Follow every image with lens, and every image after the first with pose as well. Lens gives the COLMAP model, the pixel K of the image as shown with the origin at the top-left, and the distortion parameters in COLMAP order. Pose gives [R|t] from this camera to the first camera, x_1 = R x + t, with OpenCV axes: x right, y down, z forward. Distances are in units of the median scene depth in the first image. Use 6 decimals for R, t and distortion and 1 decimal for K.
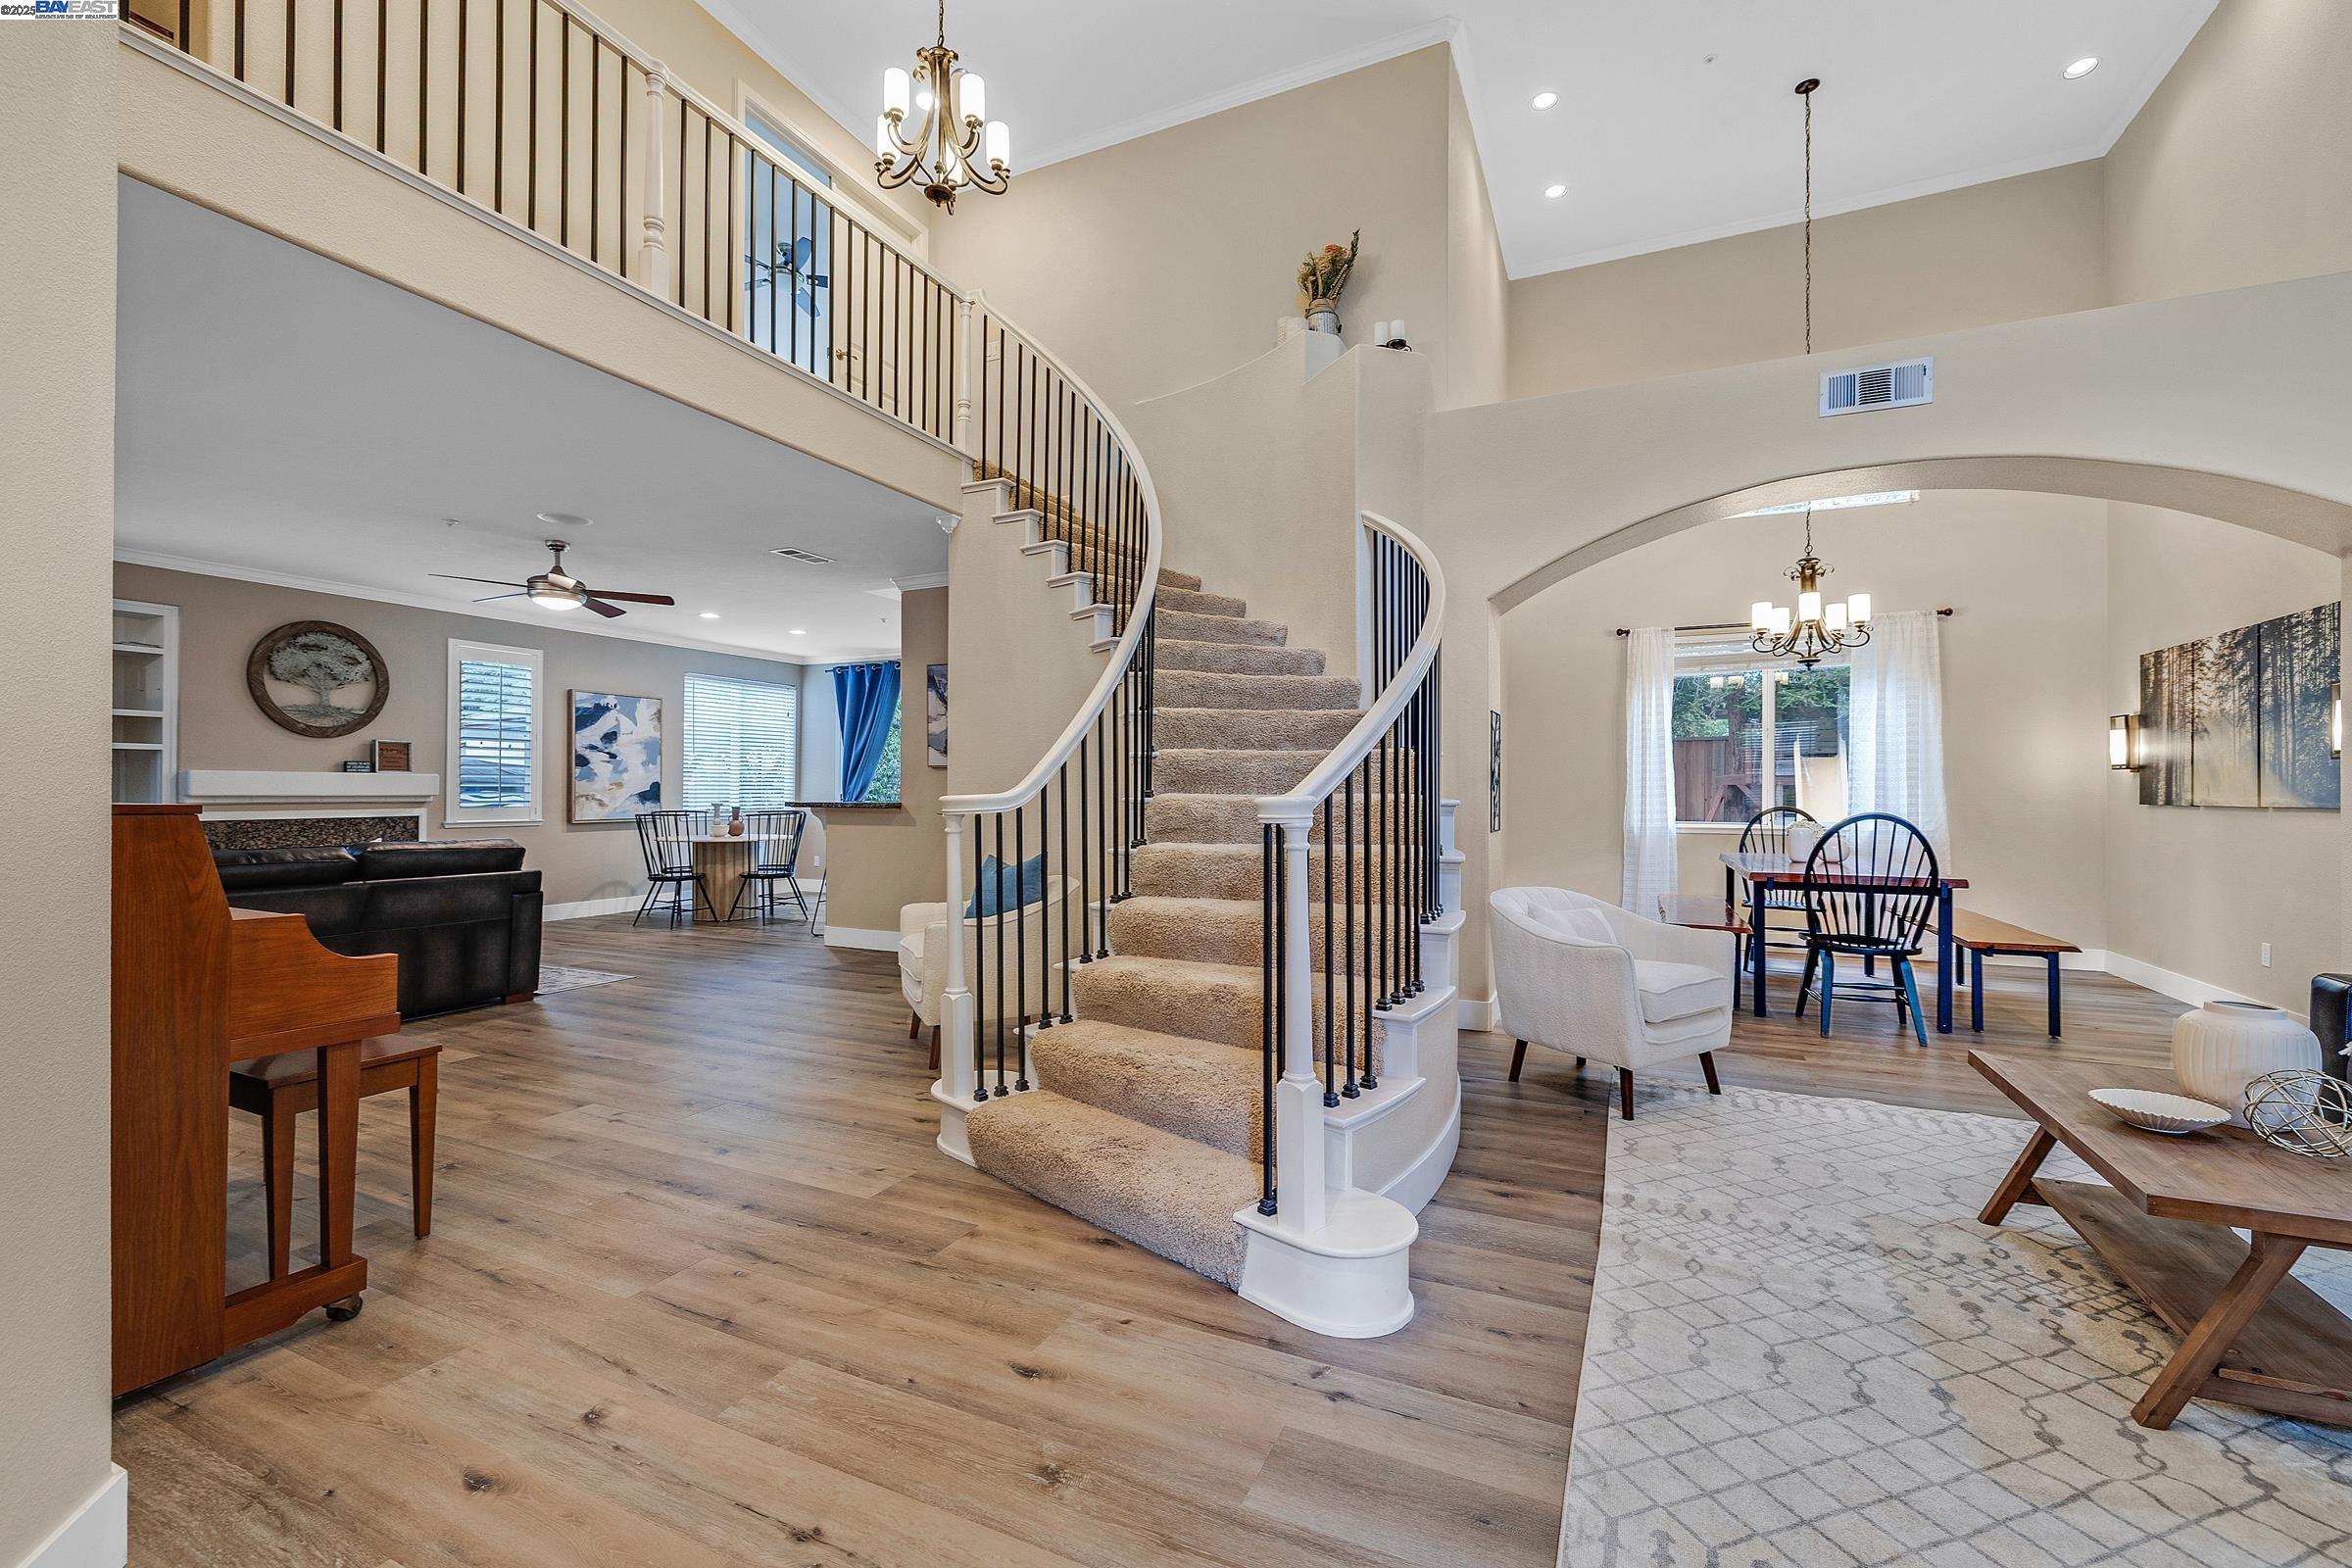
lens RADIAL K [[983.1, 0, 1162.7], [0, 983.1, 786.2], [0, 0, 1]] dist [-0.000343, -0.000667]
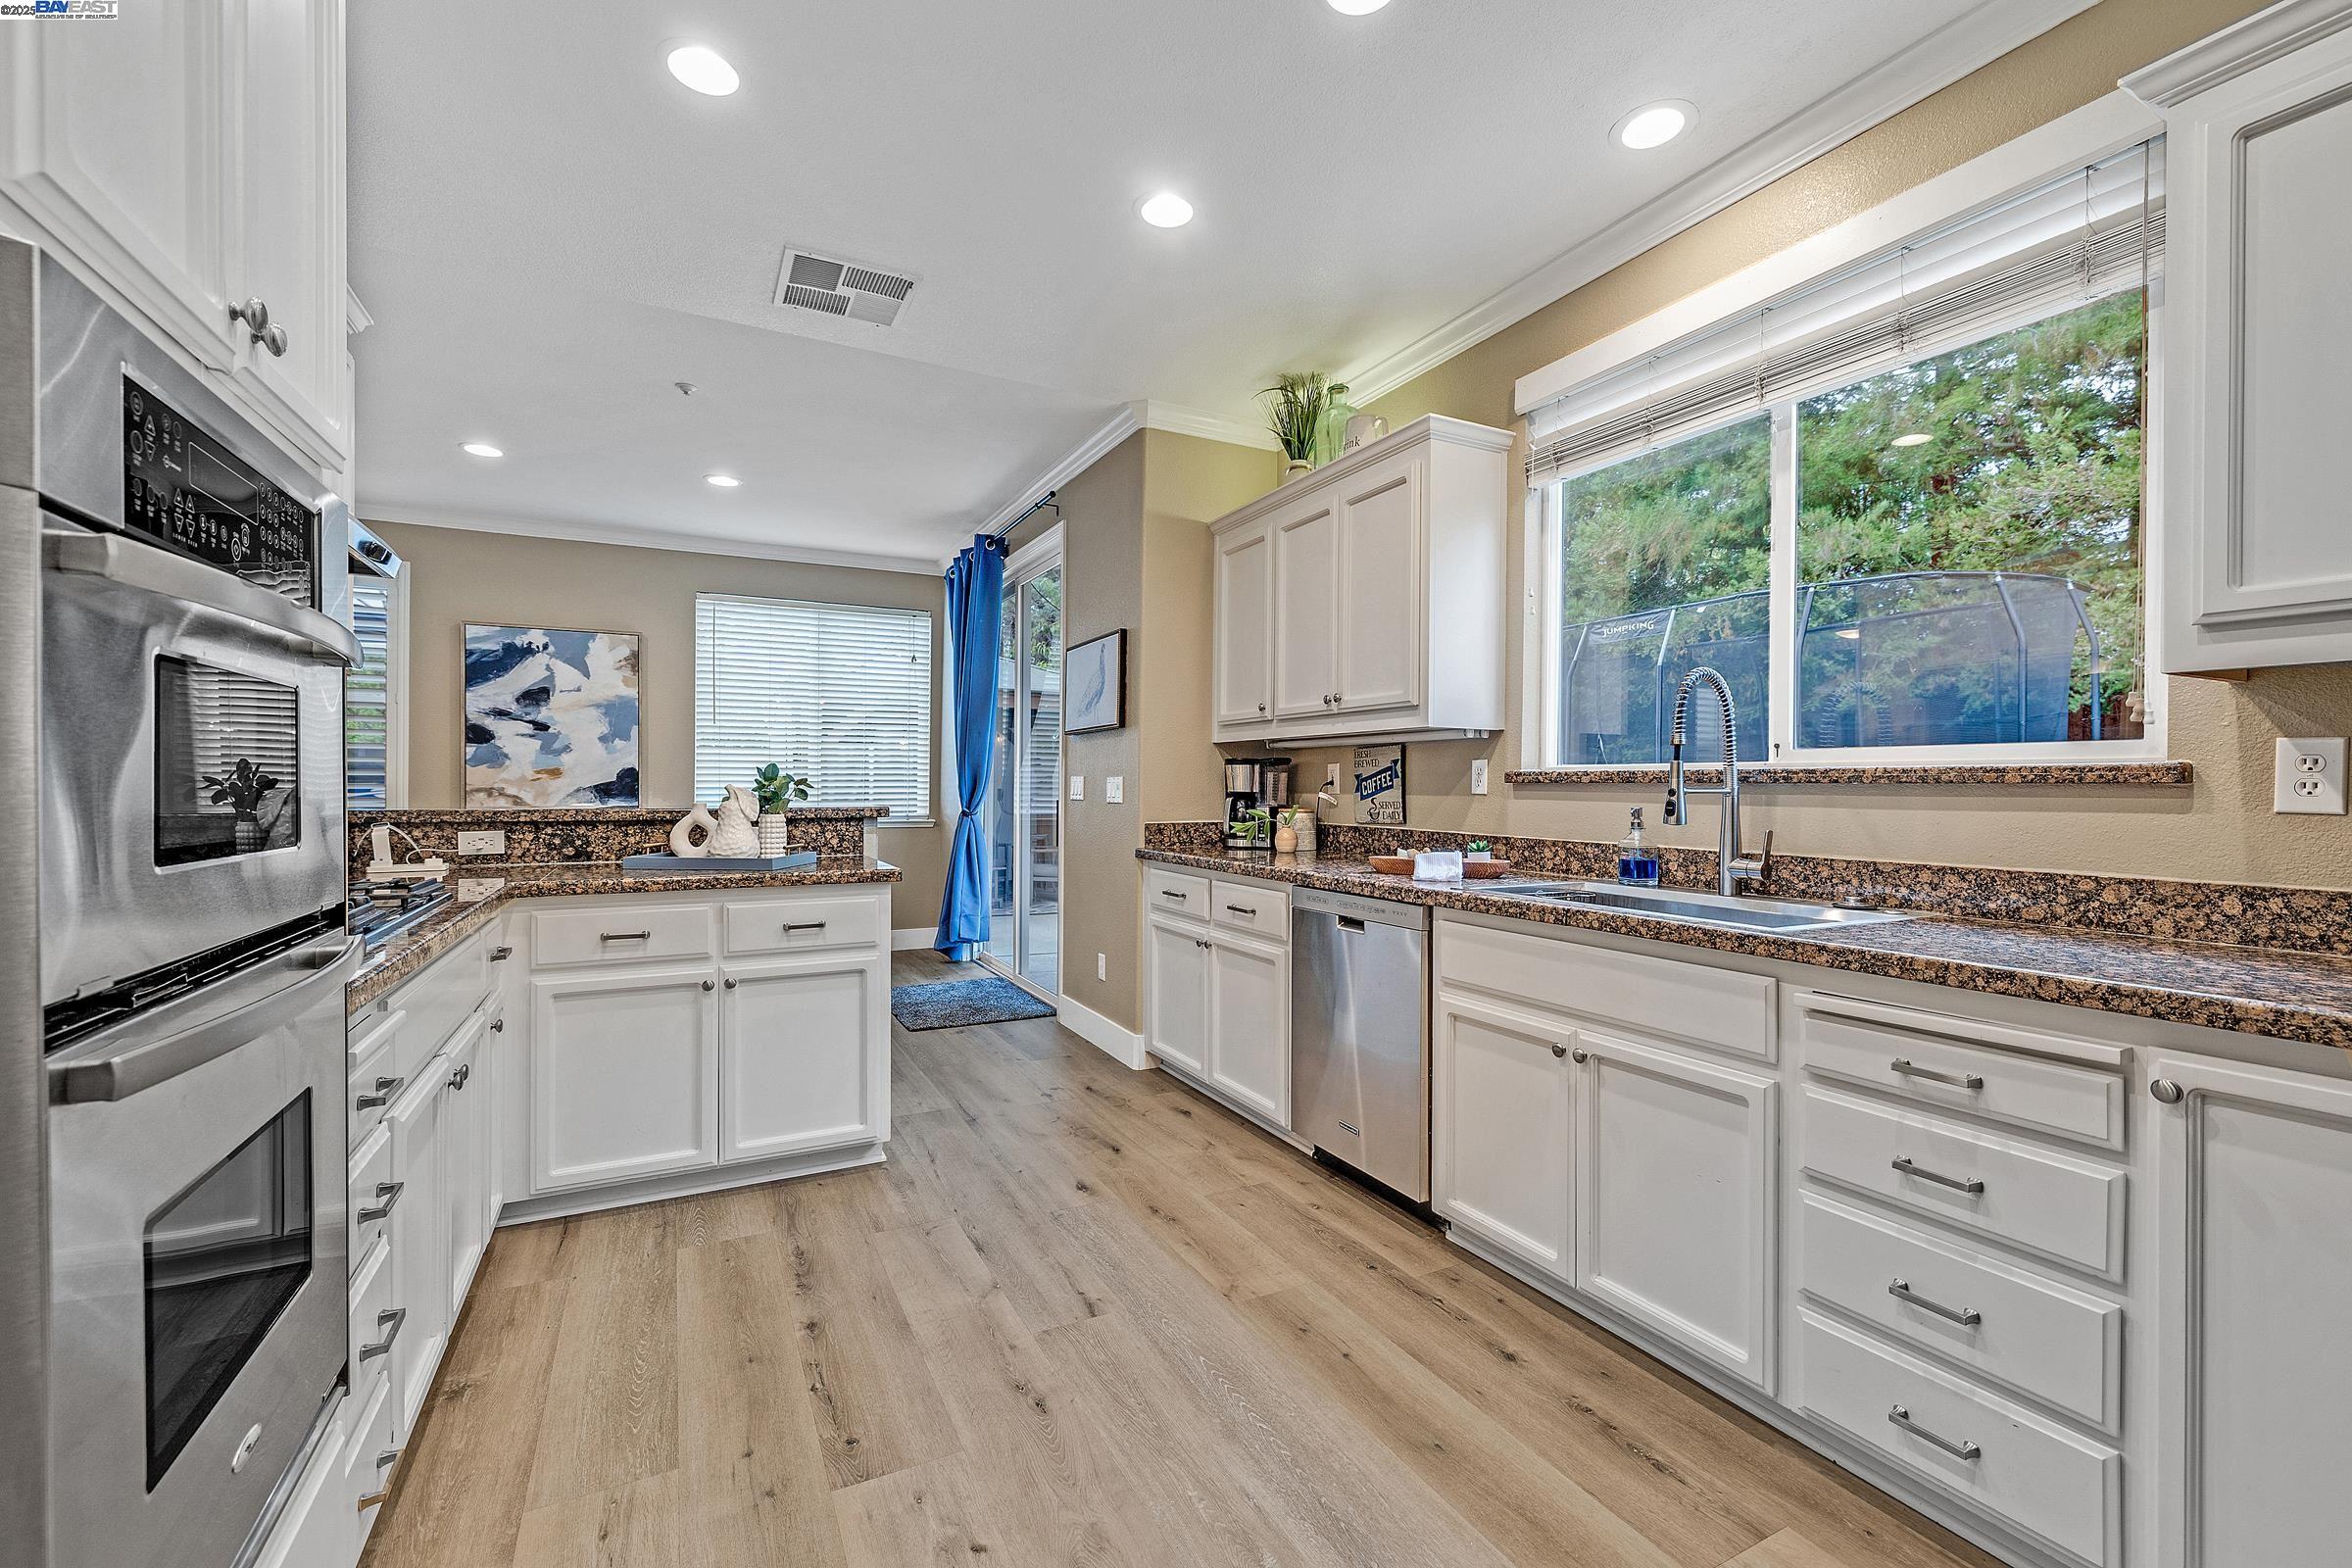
lens RADIAL K [[983.1, 0, 1170.5], [0, 983.1, 787.5], [0, 0, 1]] dist [-0.000343, -0.000667]
pose [[0.797070, 0.007266, -0.603843, 0.276025], [-0.003122, 0.999964, 0.007911, 0.003660], [0.603879, -0.004420, 0.797064, 1.466229]]
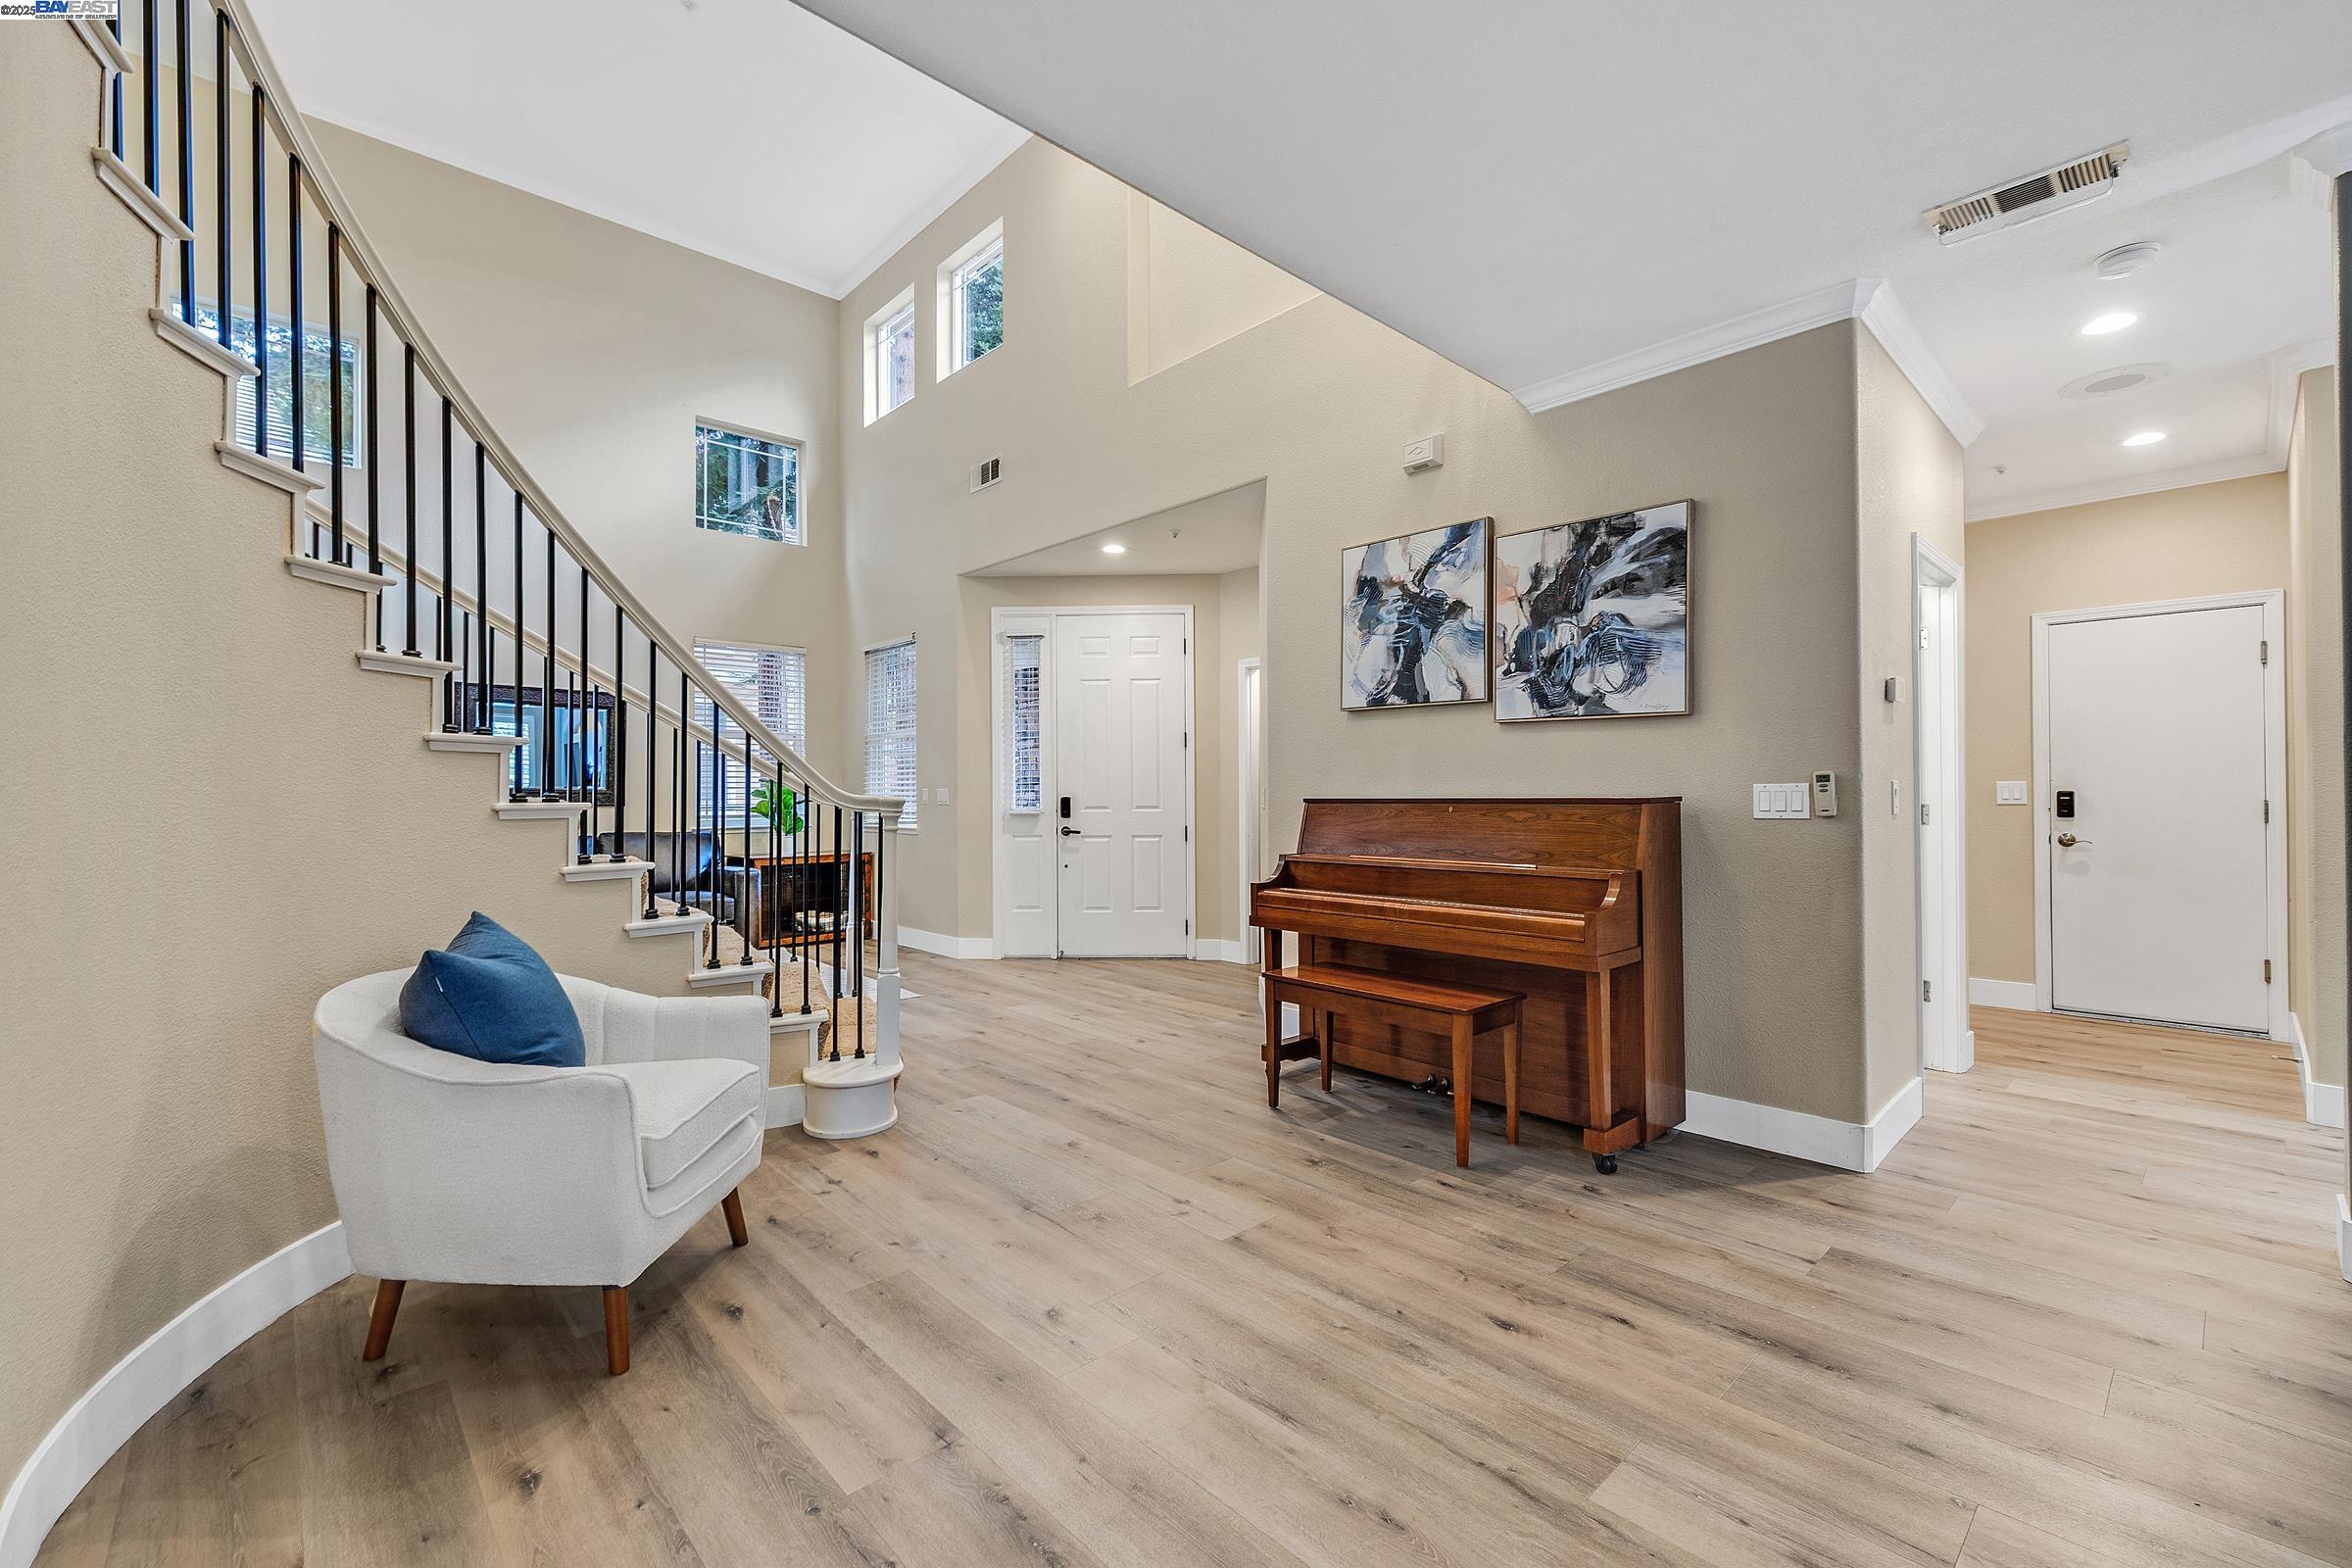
lens RADIAL K [[983.1, 0, 1186.6], [0, 983.1, 787.2], [0, 0, 1]] dist [-0.000343, -0.000667]
pose [[-0.929465, 0.004192, 0.368886, -0.635610], [0.001378, 0.999968, -0.007892, 0.004003], [-0.368907, -0.006827, -0.929441, 1.295086]]
